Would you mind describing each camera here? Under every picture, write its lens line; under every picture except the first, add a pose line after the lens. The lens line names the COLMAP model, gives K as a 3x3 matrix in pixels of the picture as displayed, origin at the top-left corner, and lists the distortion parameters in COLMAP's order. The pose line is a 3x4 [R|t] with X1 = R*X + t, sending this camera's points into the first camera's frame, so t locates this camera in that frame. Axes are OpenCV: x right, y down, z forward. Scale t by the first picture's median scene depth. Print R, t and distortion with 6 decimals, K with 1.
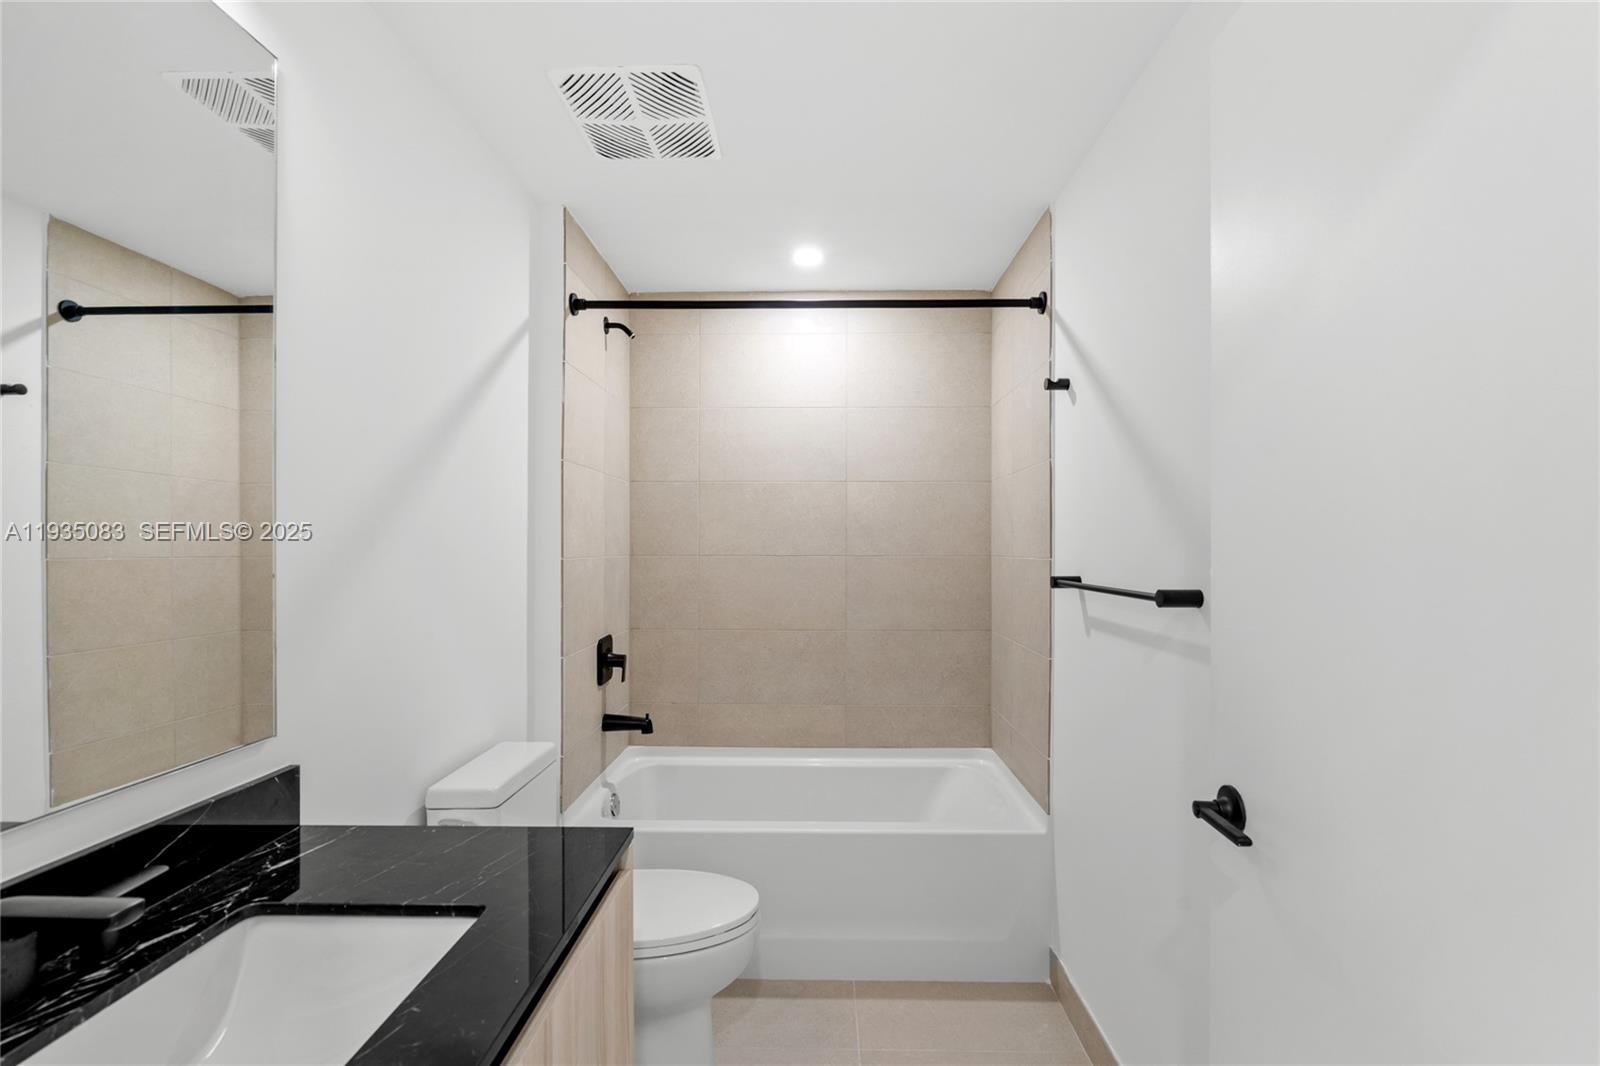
lens RADIAL K [[728.5, 0, 802.2], [0, 728.5, 543.4], [0, 0, 1]] dist [-0.010335, 0.005531]
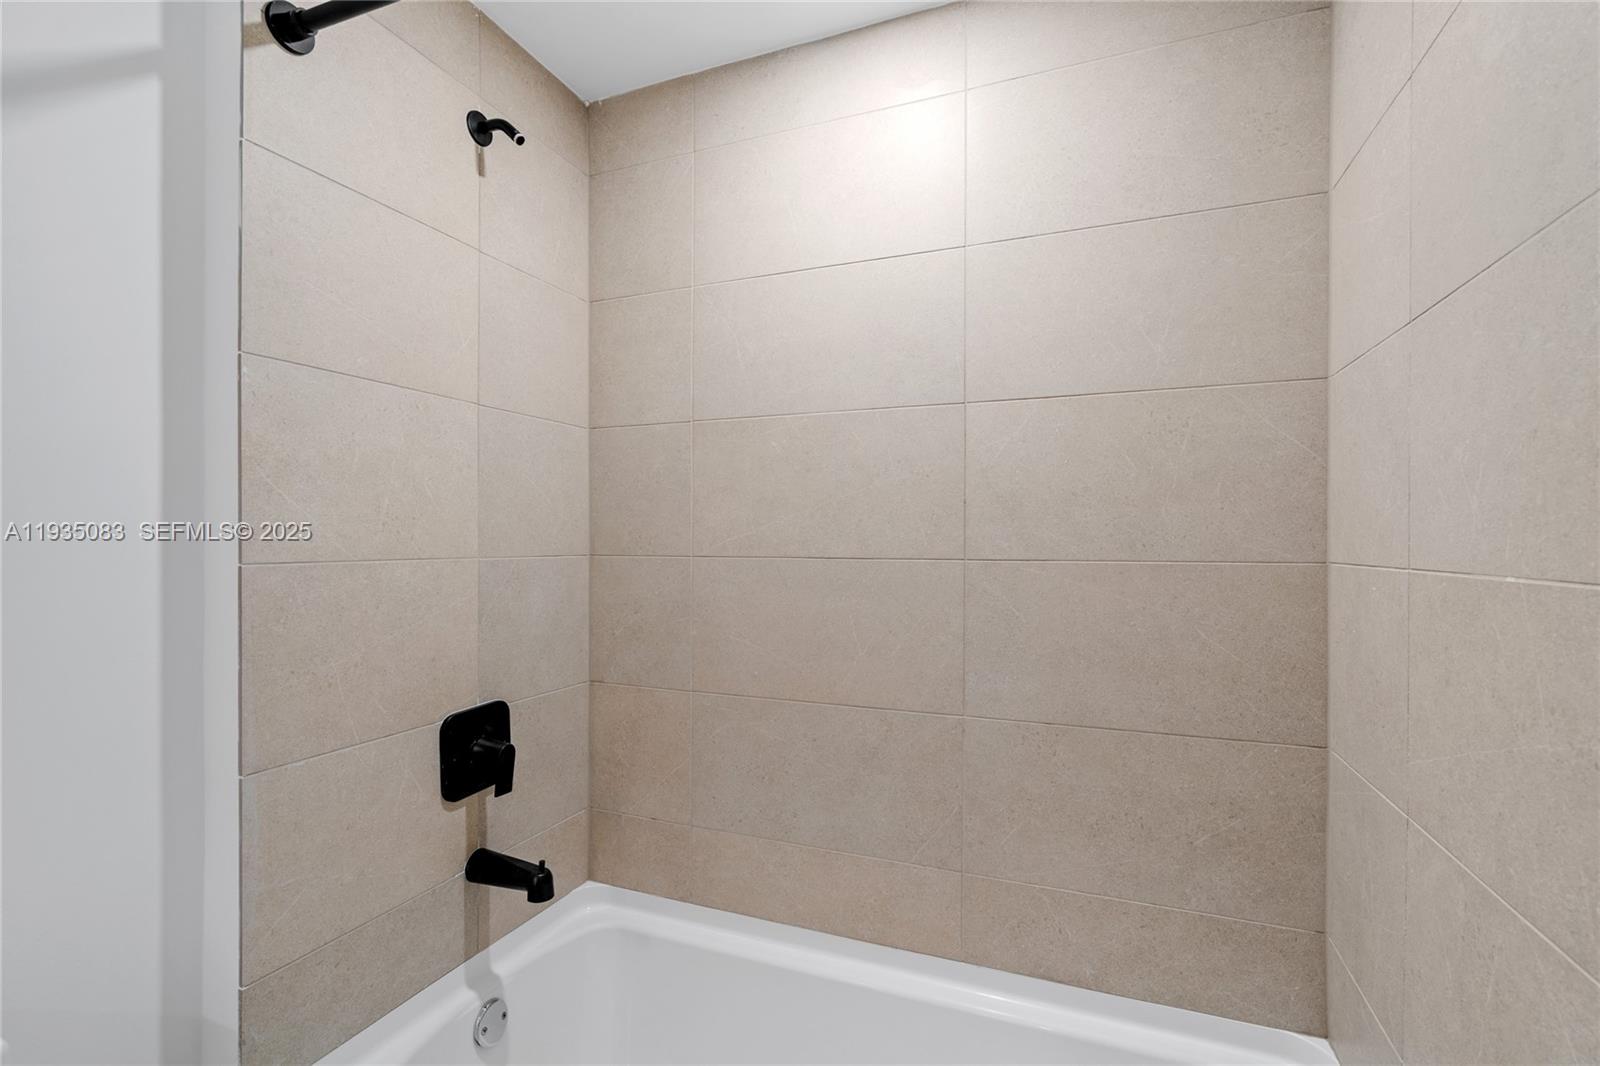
lens RADIAL K [[728.5, 0, 796.7], [0, 728.5, 545.0], [0, 0, 1]] dist [-0.010335, 0.005531]
pose [[0.935365, 0.002062, -0.353678, 0.126100], [0.000376, 0.999977, 0.006825, 0.004231], [0.353684, -0.006517, 0.935342, 0.519351]]
